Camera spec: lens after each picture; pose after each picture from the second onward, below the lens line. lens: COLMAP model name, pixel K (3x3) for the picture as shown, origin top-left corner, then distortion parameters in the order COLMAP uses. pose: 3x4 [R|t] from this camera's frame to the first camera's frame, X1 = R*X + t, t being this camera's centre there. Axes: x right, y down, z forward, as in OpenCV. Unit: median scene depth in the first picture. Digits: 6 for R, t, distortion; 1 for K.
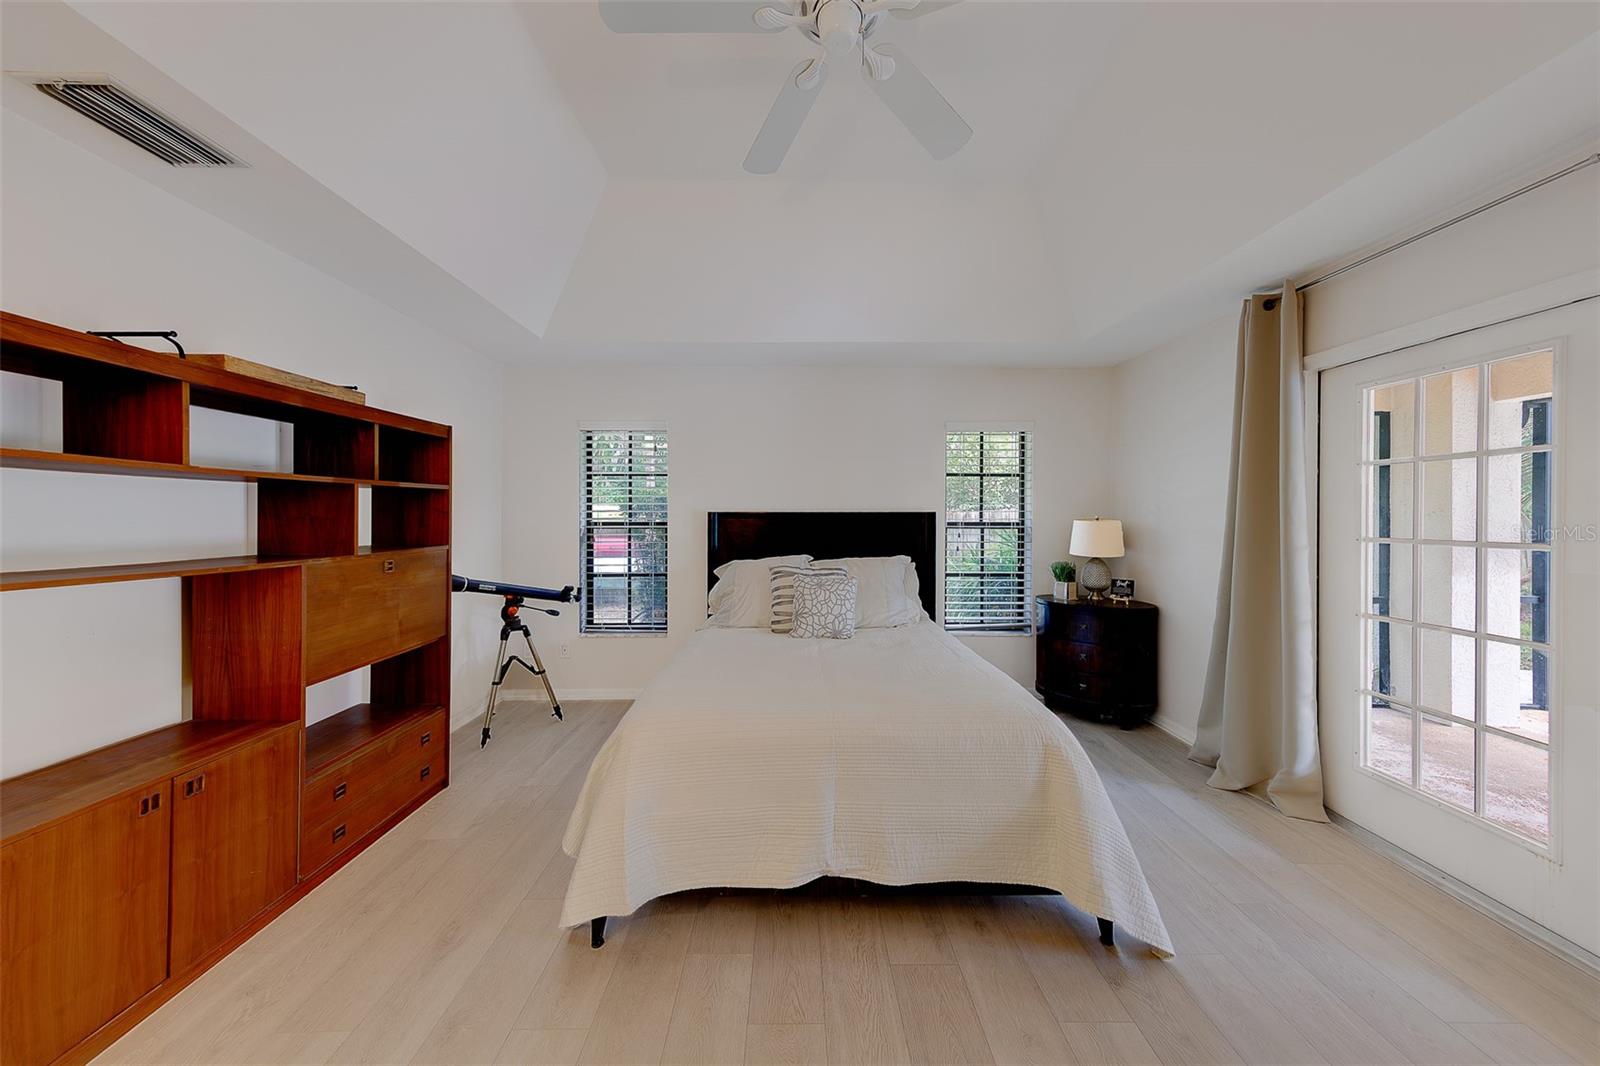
lens RADIAL K [[514.5, 0, 792.5], [0, 514.5, 517.2], [0, 0, 1]] dist [0.000732, -0.000076]
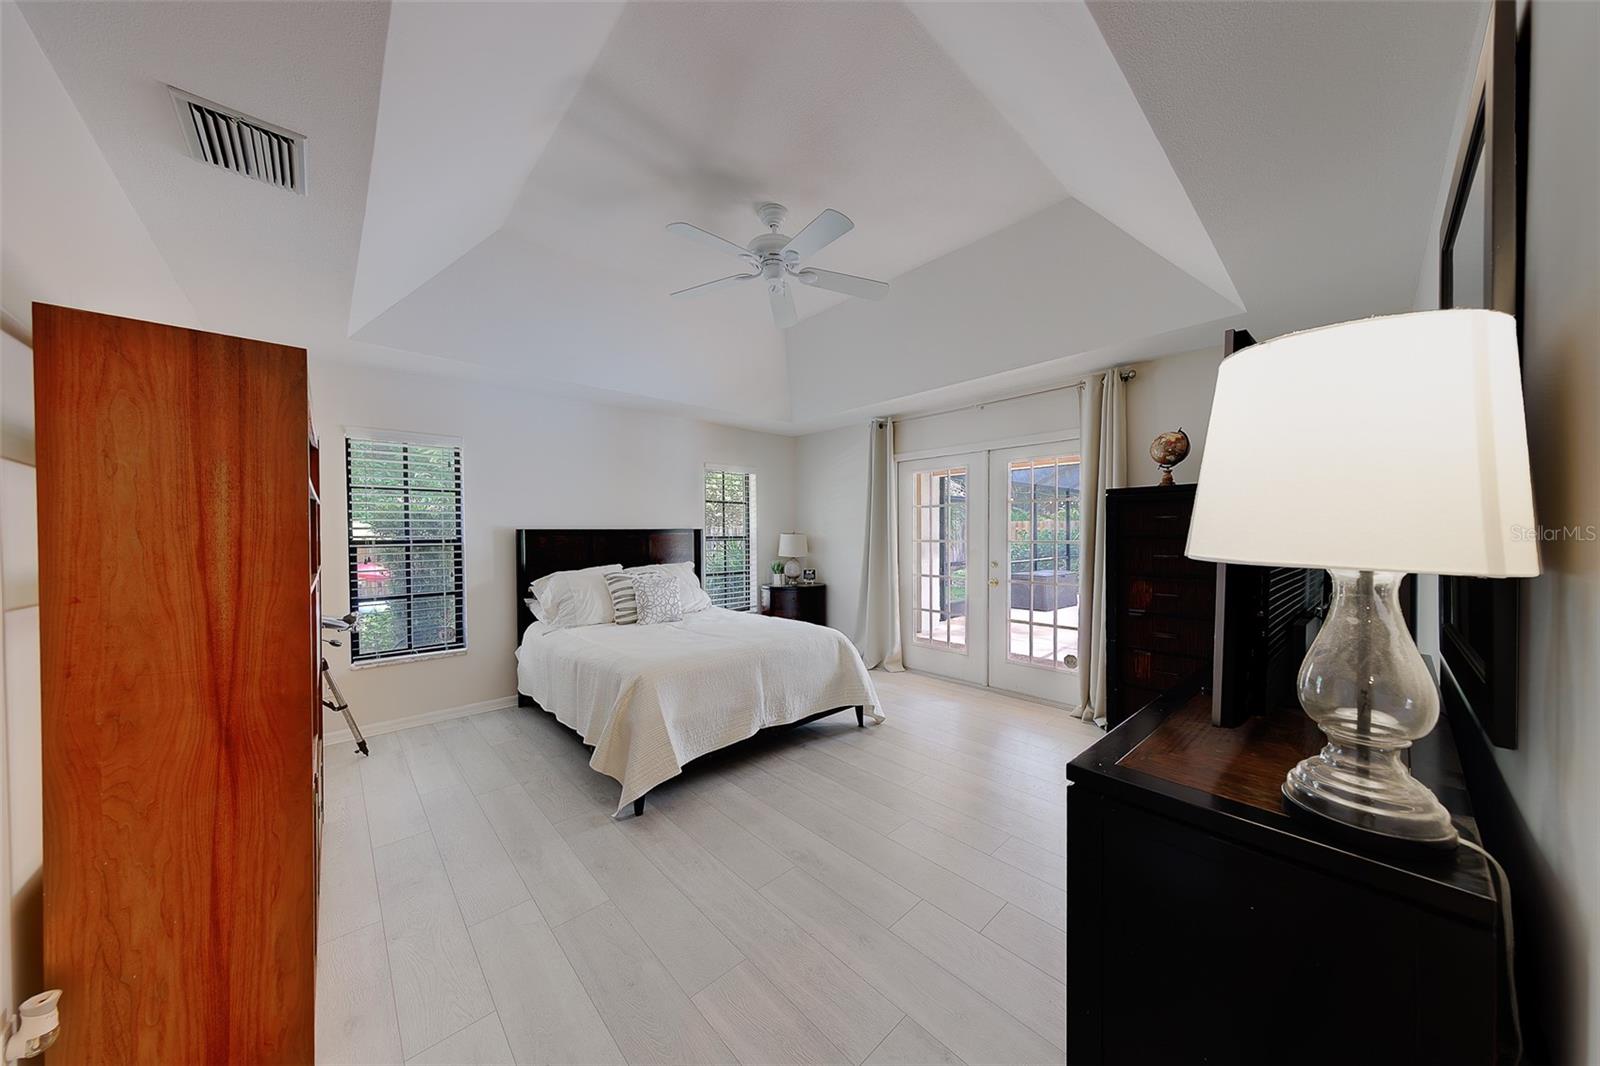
lens RADIAL K [[522.0, 0, 802.0], [0, 522.0, 540.3], [0, 0, 1]] dist [0.000493, 0.000021]
pose [[0.731420, -0.015362, 0.681755, -0.507065], [0.007251, 0.999865, 0.014751, 0.001442], [-0.681889, -0.005845, 0.731432, -0.208144]]
